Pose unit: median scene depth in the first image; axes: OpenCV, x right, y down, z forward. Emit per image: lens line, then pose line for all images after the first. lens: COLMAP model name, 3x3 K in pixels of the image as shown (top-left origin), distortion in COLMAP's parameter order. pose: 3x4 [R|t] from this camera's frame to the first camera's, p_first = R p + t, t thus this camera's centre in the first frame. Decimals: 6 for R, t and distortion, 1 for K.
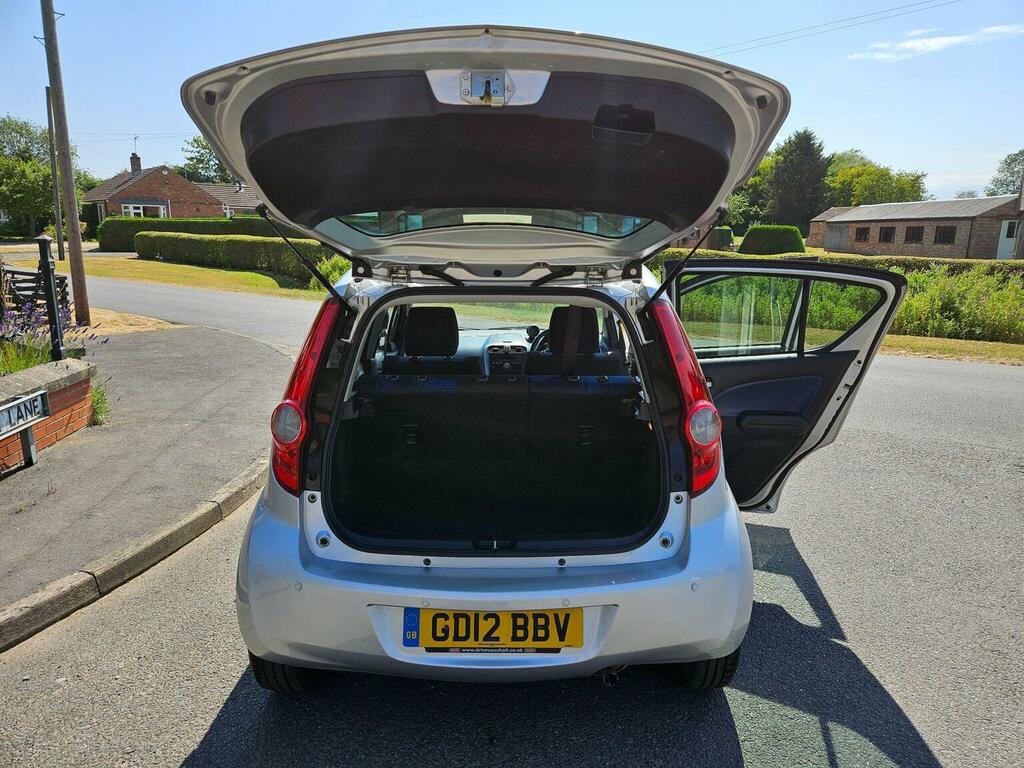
lens RADIAL K [[712.1, 0, 512.0], [0, 712.1, 384.0], [0, 0, 1]] dist [0.078830, -0.064648]
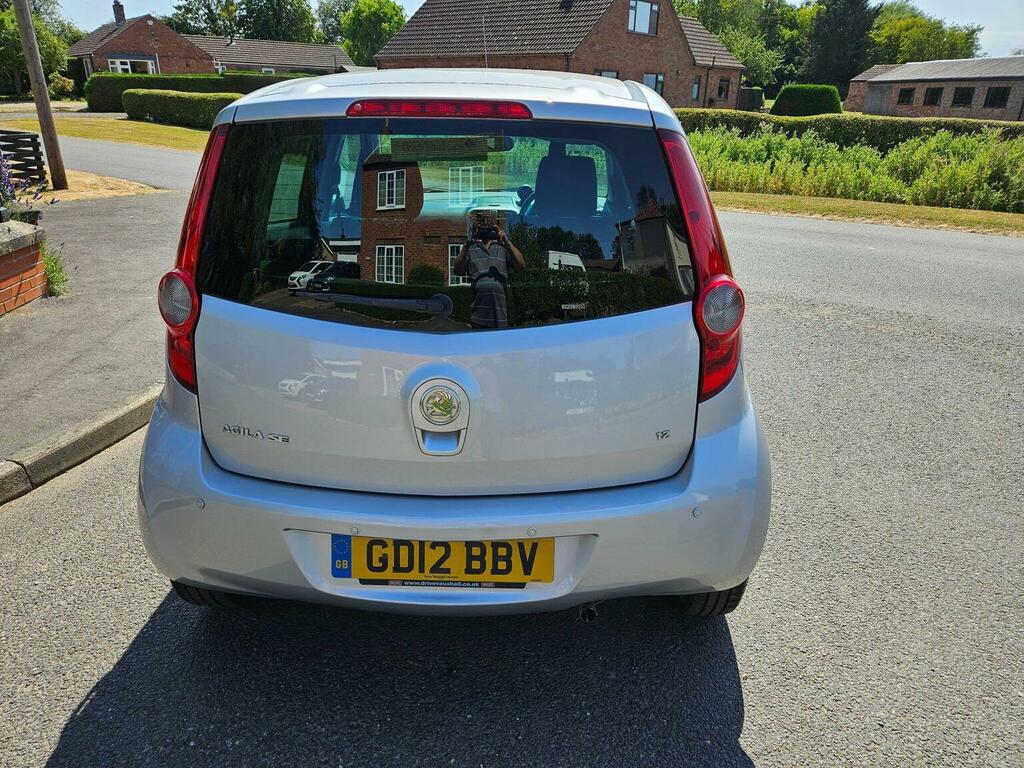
lens RADIAL K [[719.5, 0, 504.6], [0, 719.5, 378.7], [0, 0, 1]] dist [0.076405, -0.066336]
pose [[0.999616, 0.014447, -0.023639, 0.028976], [-0.010422, 0.986681, 0.162334, 0.004525], [0.025670, -0.162025, 0.986453, 0.114196]]
